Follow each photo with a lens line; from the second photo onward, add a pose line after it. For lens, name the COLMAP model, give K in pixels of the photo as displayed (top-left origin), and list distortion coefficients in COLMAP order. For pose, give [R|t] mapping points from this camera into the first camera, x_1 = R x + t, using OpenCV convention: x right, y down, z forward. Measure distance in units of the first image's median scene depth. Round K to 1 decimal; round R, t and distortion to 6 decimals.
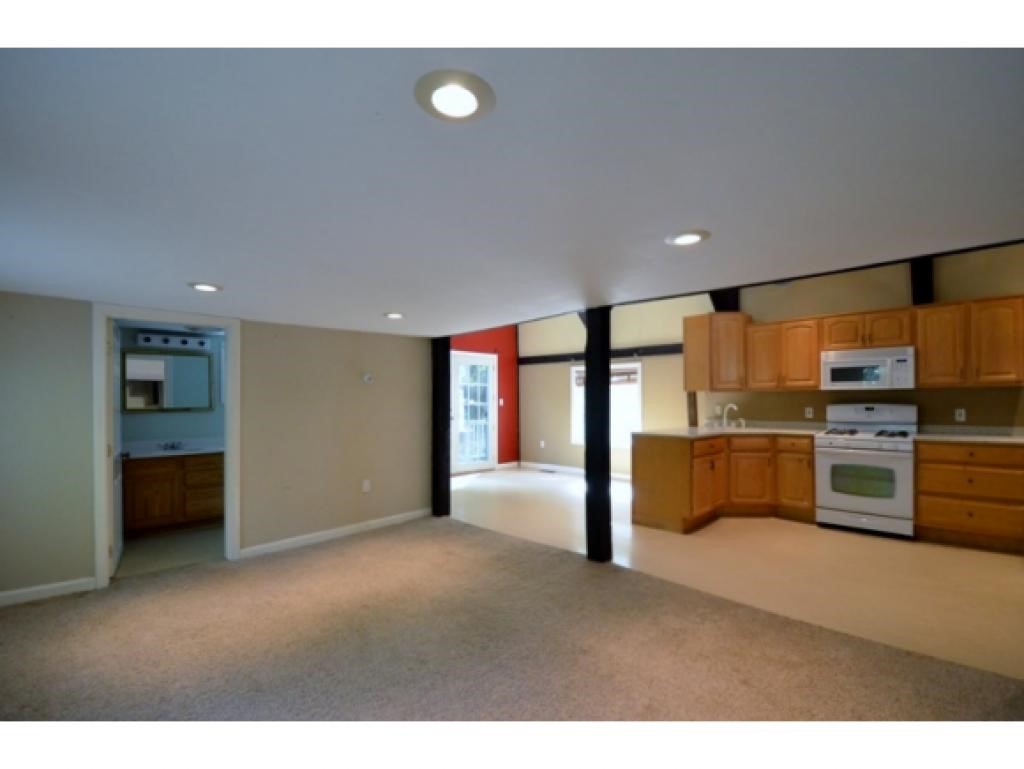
lens RADIAL K [[451.3, 0, 523.0], [0, 451.3, 399.4], [0, 0, 1]] dist [0.003365, -0.015723]
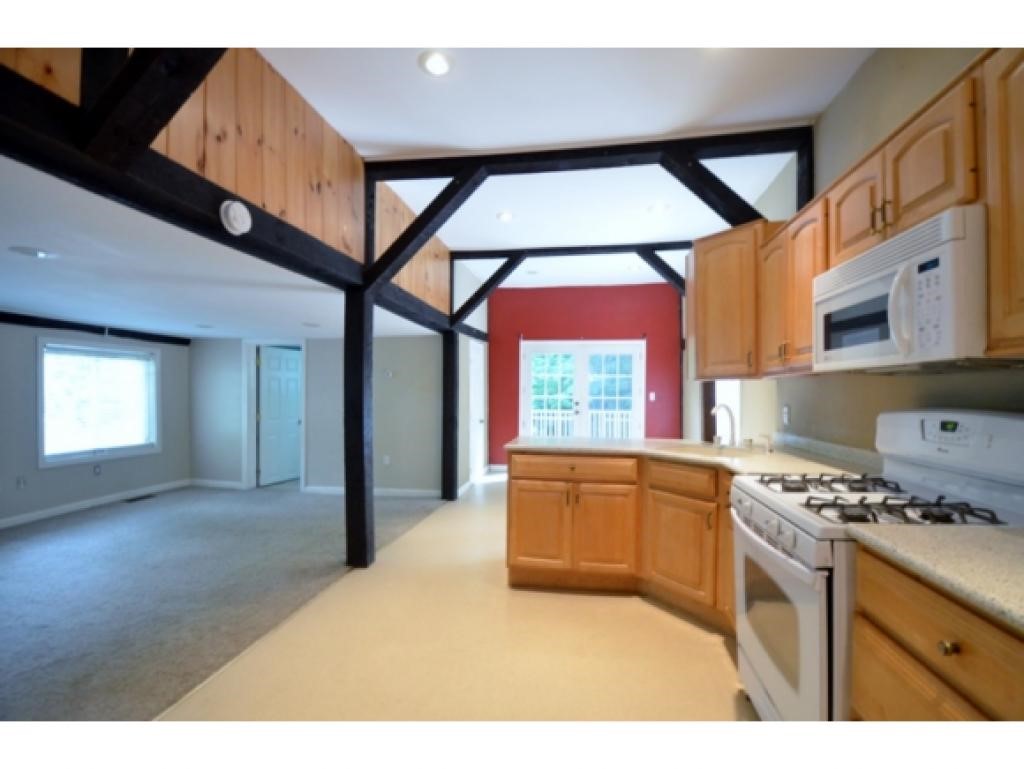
lens RADIAL K [[451.3, 0, 523.0], [0, 451.3, 399.4], [0, 0, 1]] dist [0.003365, -0.015723]
pose [[0.578823, 0.018463, -0.815244, 0.853245], [-0.008162, 0.999825, 0.016848, -0.001279], [0.815413, -0.003098, 0.578872, 0.564400]]
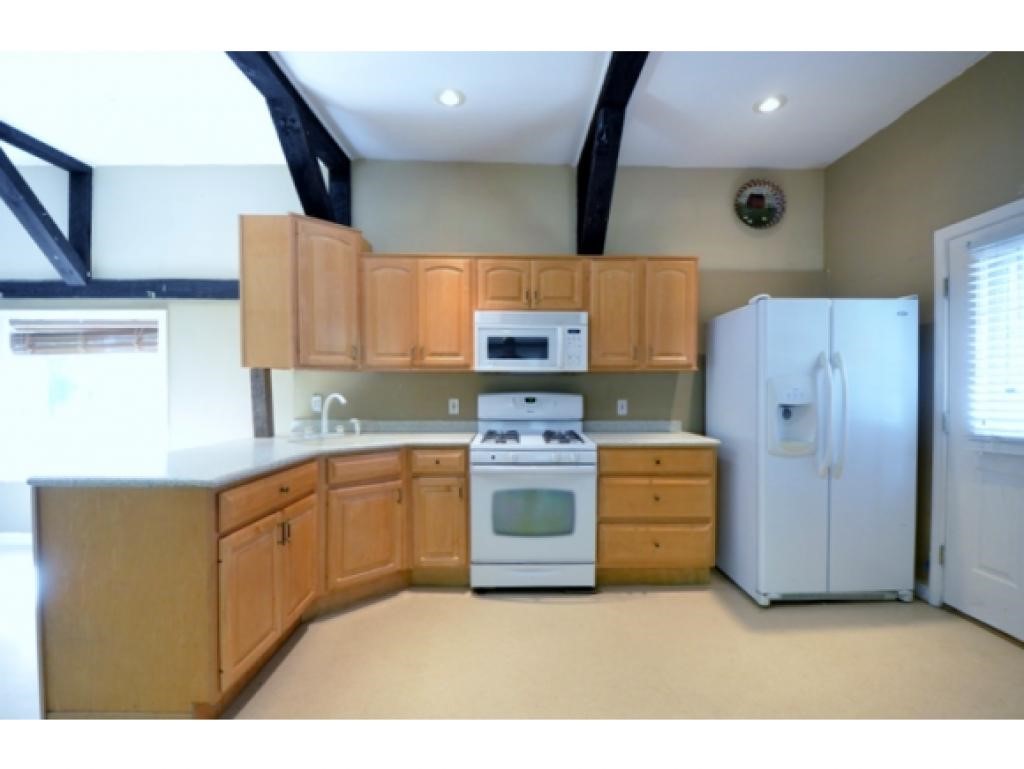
lens RADIAL K [[451.3, 0, 523.0], [0, 451.3, 399.4], [0, 0, 1]] dist [0.003365, -0.015723]
pose [[0.703713, -0.006905, 0.710451, 0.263066], [-0.007054, 0.999836, 0.016704, 0.008185], [-0.710450, -0.016766, 0.703548, 0.513012]]
